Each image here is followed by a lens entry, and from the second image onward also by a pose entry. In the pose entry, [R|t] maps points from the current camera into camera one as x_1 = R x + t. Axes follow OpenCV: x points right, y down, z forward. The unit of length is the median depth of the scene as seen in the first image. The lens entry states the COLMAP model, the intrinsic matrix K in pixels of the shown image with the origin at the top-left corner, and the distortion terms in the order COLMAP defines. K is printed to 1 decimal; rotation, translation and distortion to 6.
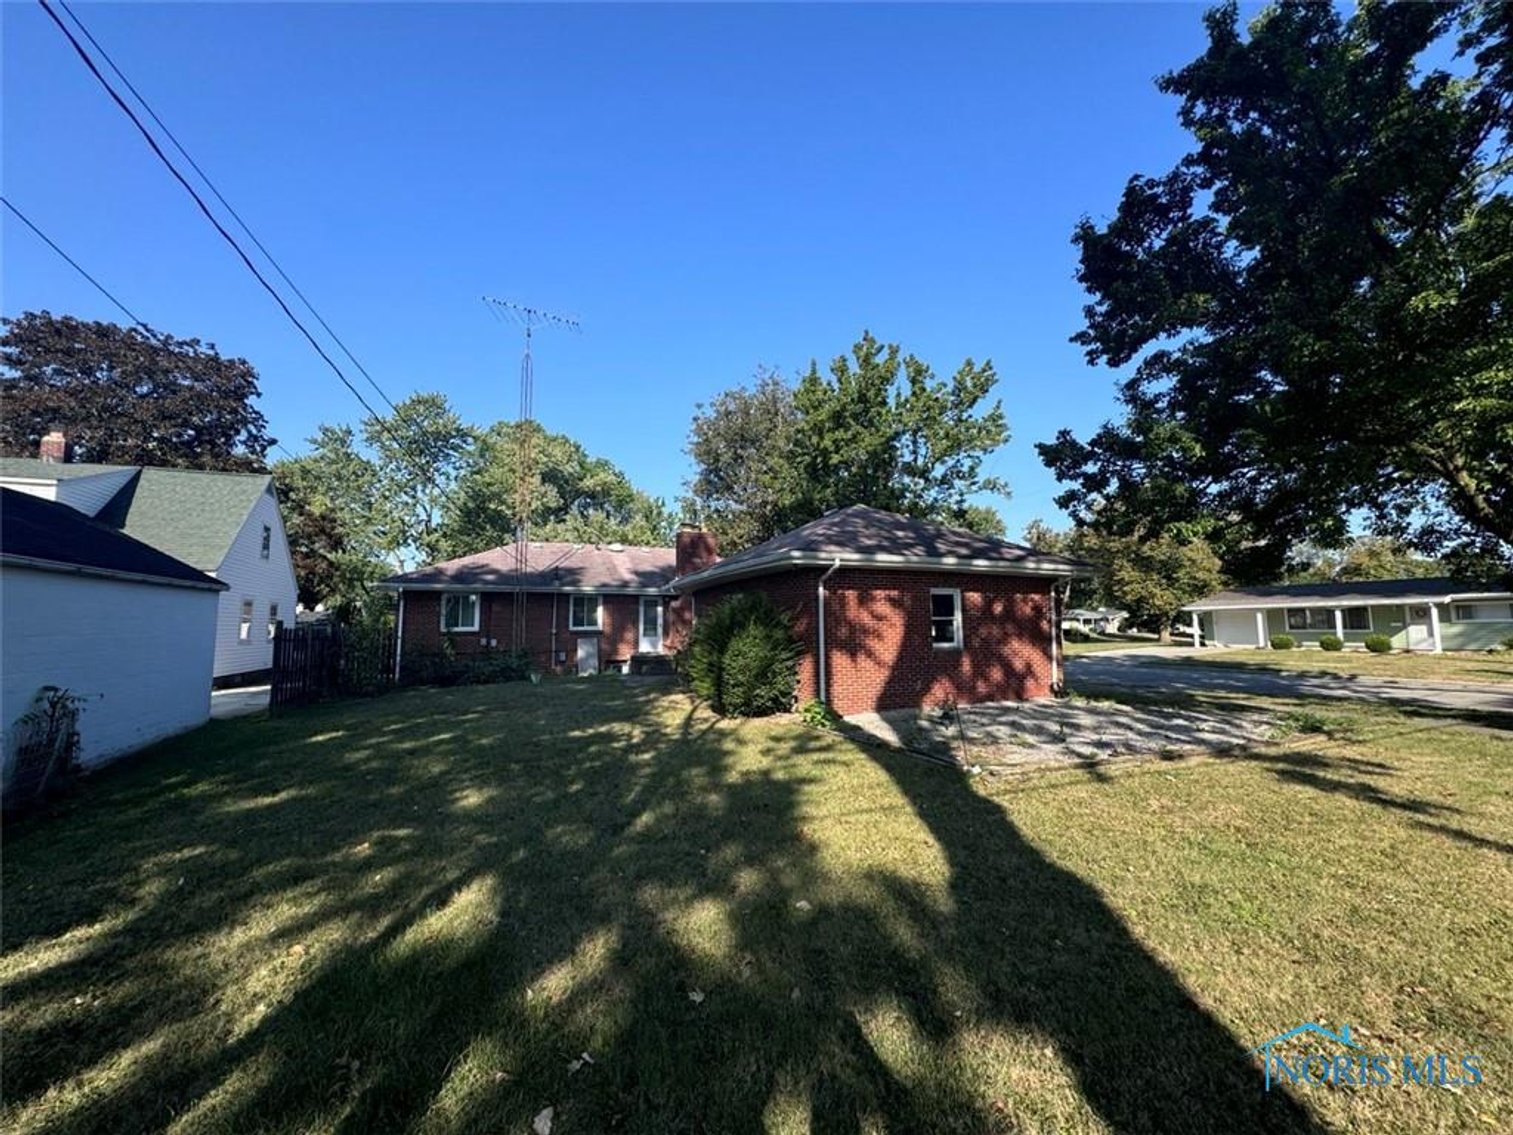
lens RADIAL K [[600.8, 0, 753.1], [0, 600.8, 566.2], [0, 0, 1]] dist [-0.002254, 0.000691]
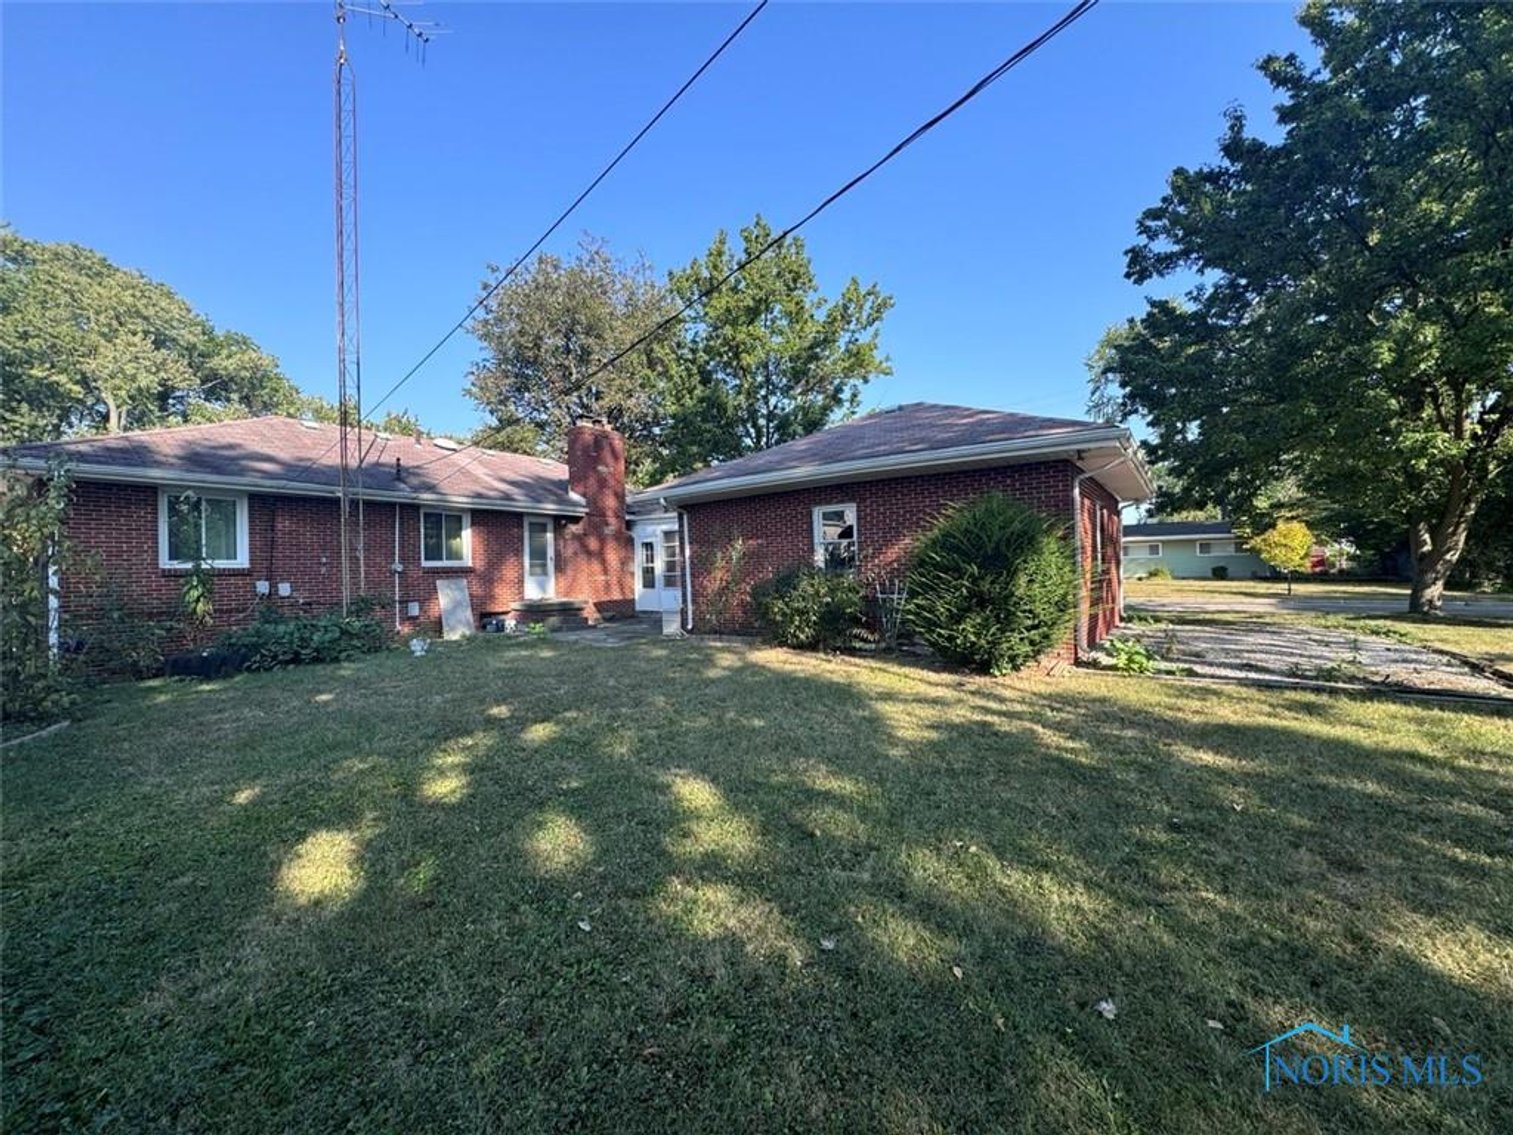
lens RADIAL K [[600.8, 0, 755.9], [0, 600.8, 565.7], [0, 0, 1]] dist [-0.002254, 0.000691]
pose [[0.860861, -0.007510, 0.508784, -0.311502], [-0.035966, 0.996492, 0.075563, 0.046224], [-0.507567, -0.083348, 0.857572, 0.295190]]
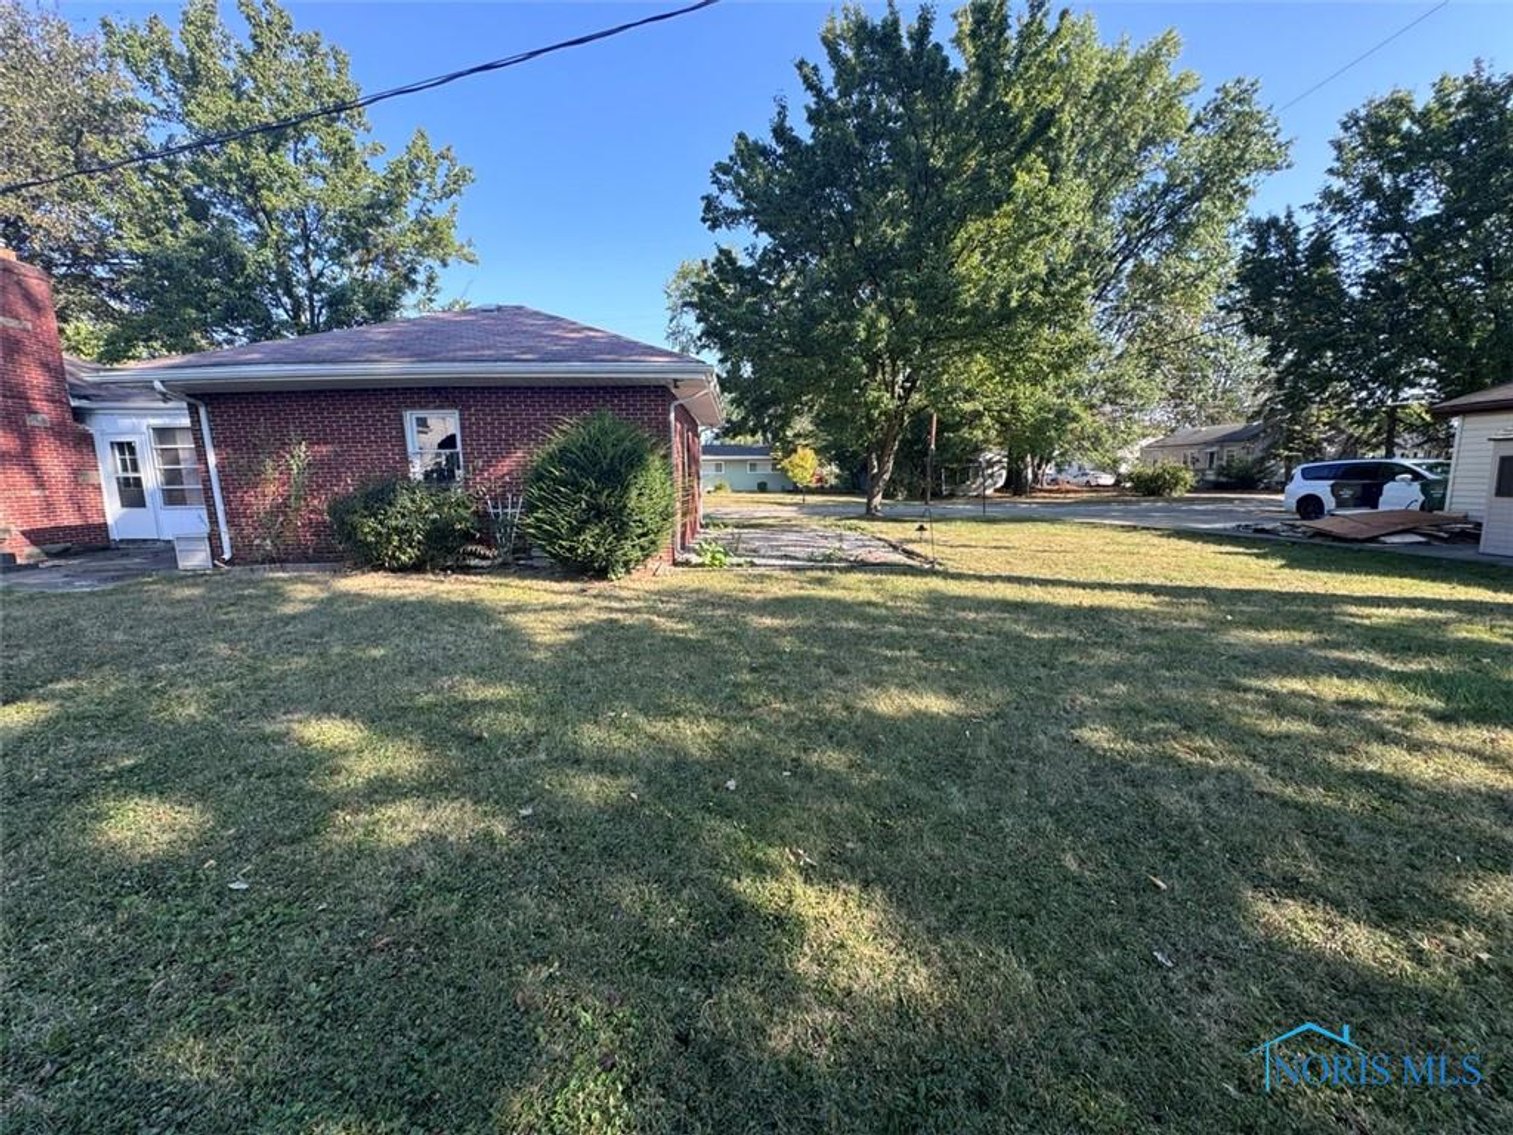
lens RADIAL K [[600.8, 0, 756.3], [0, 600.8, 565.7], [0, 0, 1]] dist [-0.002254, 0.000691]
pose [[0.375561, -0.132662, 0.917254, -0.331359], [-0.084019, 0.980754, 0.176246, 0.045732], [-0.922981, -0.143258, 0.357187, 0.294310]]
